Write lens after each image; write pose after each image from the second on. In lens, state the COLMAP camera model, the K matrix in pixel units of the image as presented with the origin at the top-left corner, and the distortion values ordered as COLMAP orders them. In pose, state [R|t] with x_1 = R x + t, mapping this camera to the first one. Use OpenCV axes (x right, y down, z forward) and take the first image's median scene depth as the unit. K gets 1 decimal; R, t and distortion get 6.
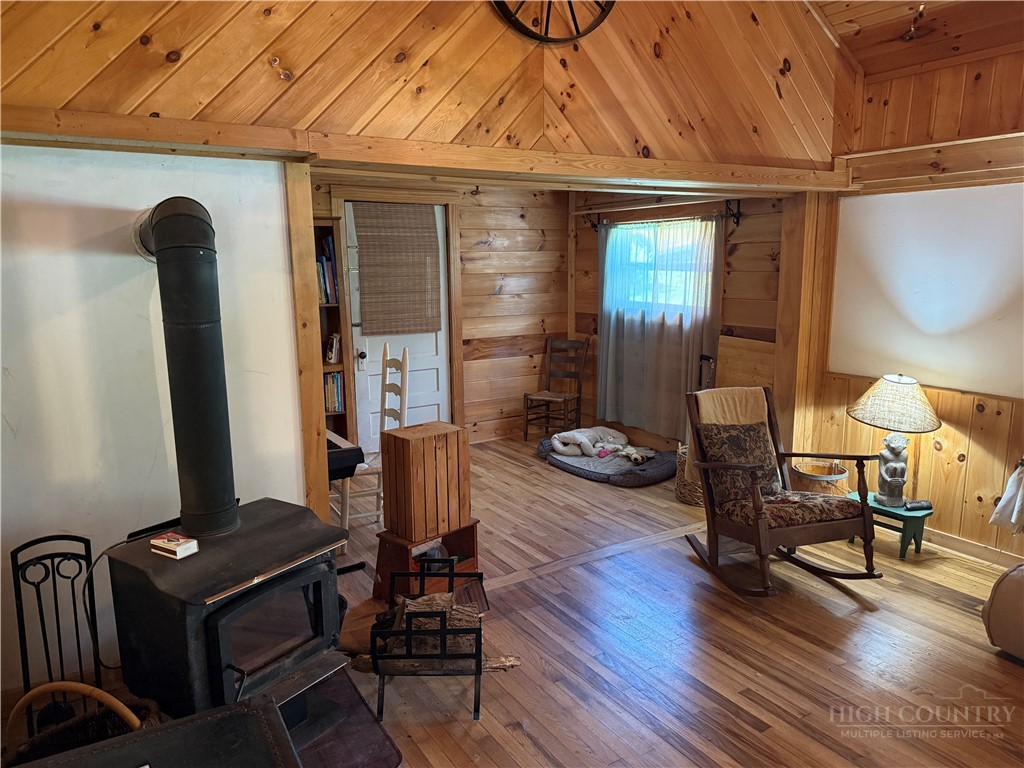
lens RADIAL K [[718.7, 0, 514.1], [0, 718.7, 389.0], [0, 0, 1]] dist [0.112198, -0.182154]
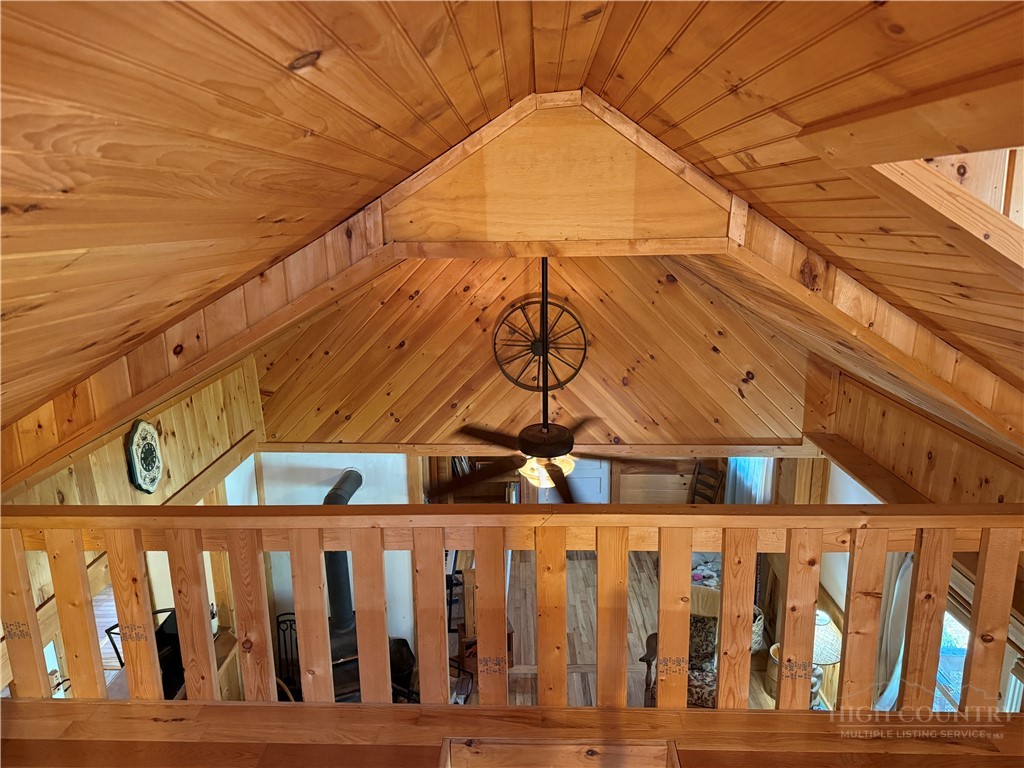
lens RADIAL K [[724.5, 0, 512.7], [0, 724.5, 389.6], [0, 0, 1]] dist [0.167168, -0.265073]
pose [[0.844336, 0.131442, -0.519442, 0.715604], [-0.087129, 0.990222, 0.108946, -0.526109], [0.528683, -0.046728, 0.847532, -0.412240]]
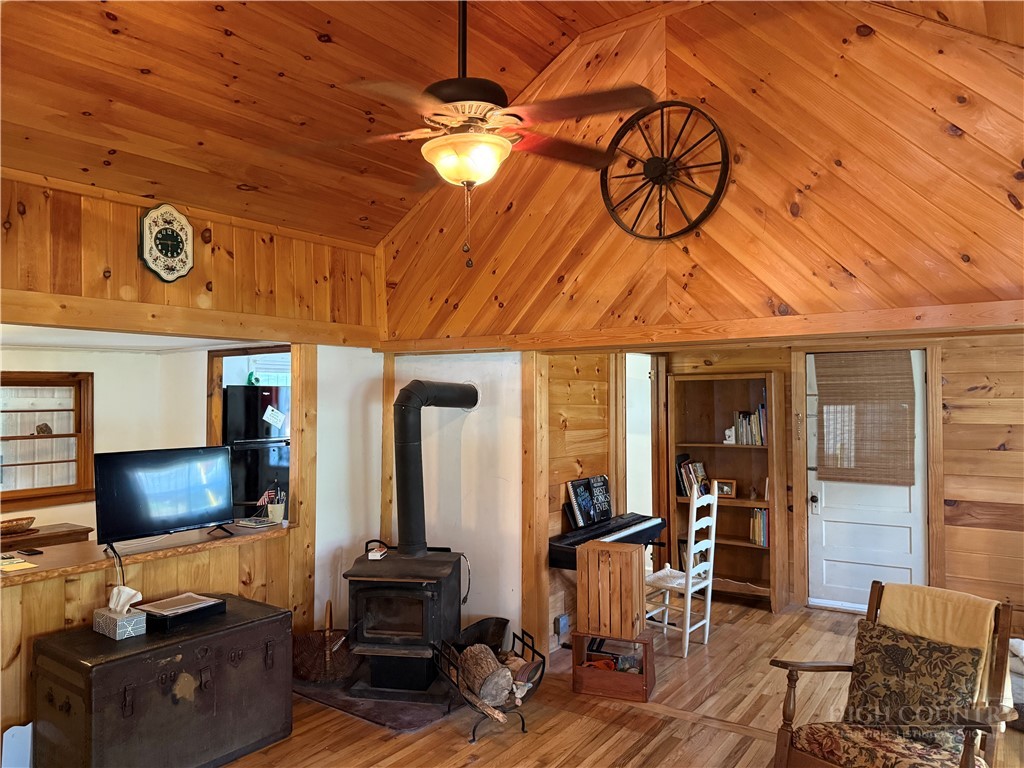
lens RADIAL K [[720.6, 0, 507.3], [0, 720.6, 383.2], [0, 0, 1]] dist [0.059262, -0.081407]
pose [[0.385649, -0.011632, -0.922572, 0.842951], [-0.163084, 0.983317, -0.080569, -0.079032], [0.908118, 0.181528, 0.377318, 0.278015]]
